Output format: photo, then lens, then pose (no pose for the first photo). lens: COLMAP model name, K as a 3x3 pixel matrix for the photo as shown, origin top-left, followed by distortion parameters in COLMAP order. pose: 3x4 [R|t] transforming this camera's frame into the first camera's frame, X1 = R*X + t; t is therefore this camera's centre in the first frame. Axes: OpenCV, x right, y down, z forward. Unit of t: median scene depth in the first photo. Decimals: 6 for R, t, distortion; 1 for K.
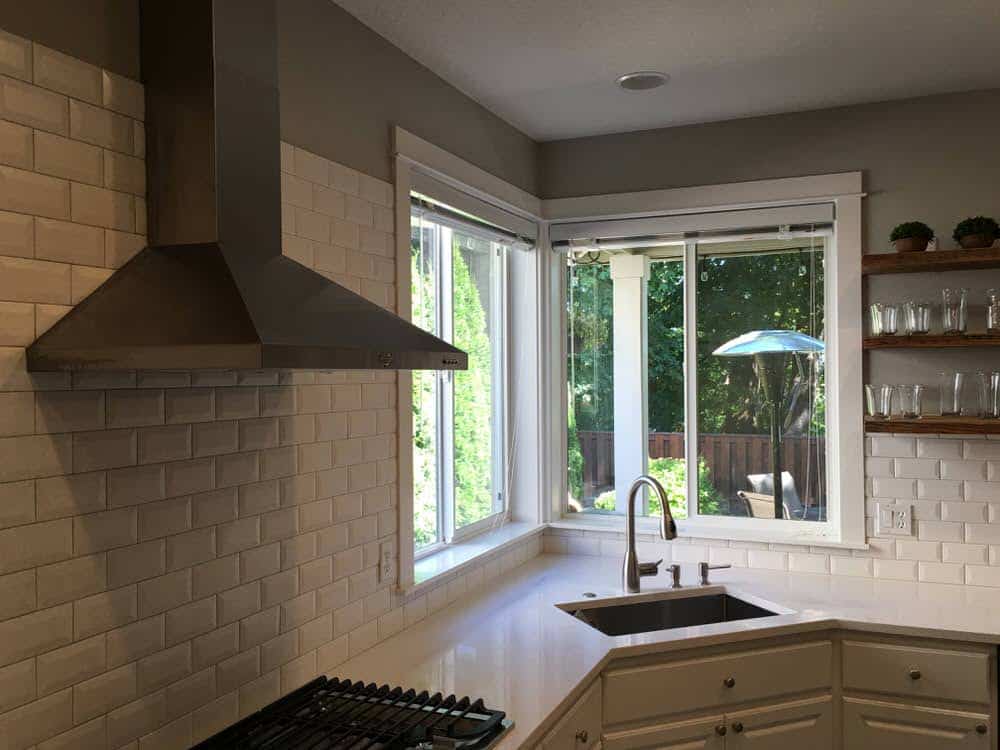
lens RADIAL K [[877.3, 0, 497.6], [0, 877.3, 365.8], [0, 0, 1]] dist [0.063601, -0.068326]
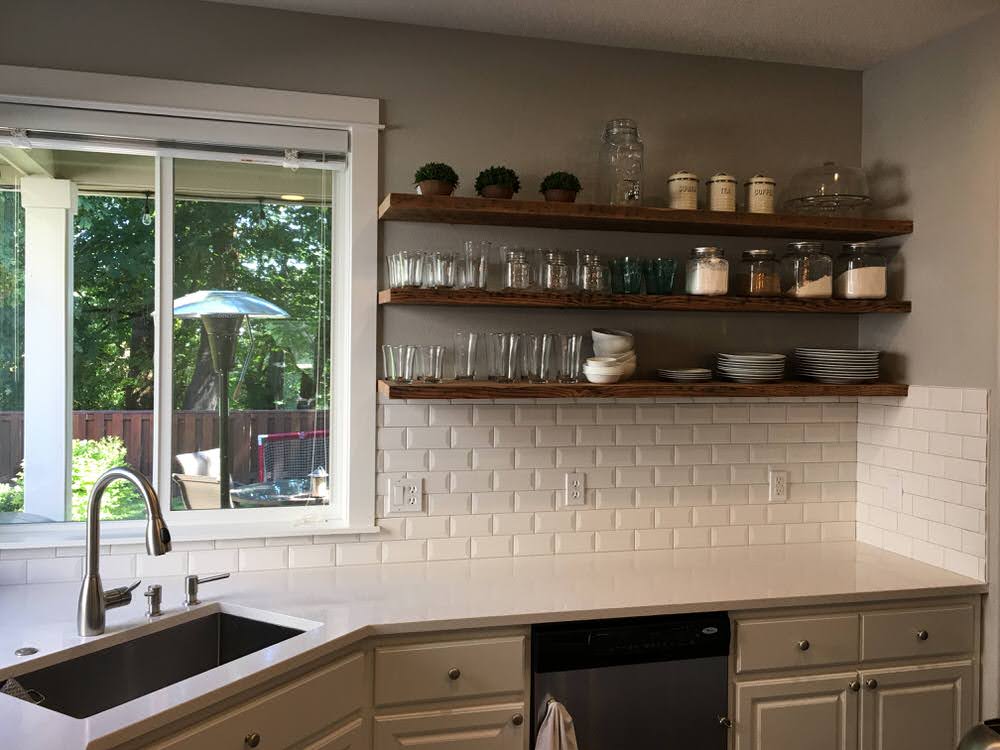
lens RADIAL K [[877.3, 0, 495.5], [0, 877.3, 361.4], [0, 0, 1]] dist [0.063601, -0.068326]
pose [[0.790832, 0.009714, 0.611956, -0.027705], [-0.023451, 0.999621, 0.014438, 0.023513], [-0.611583, -0.025769, 0.790760, 0.257036]]
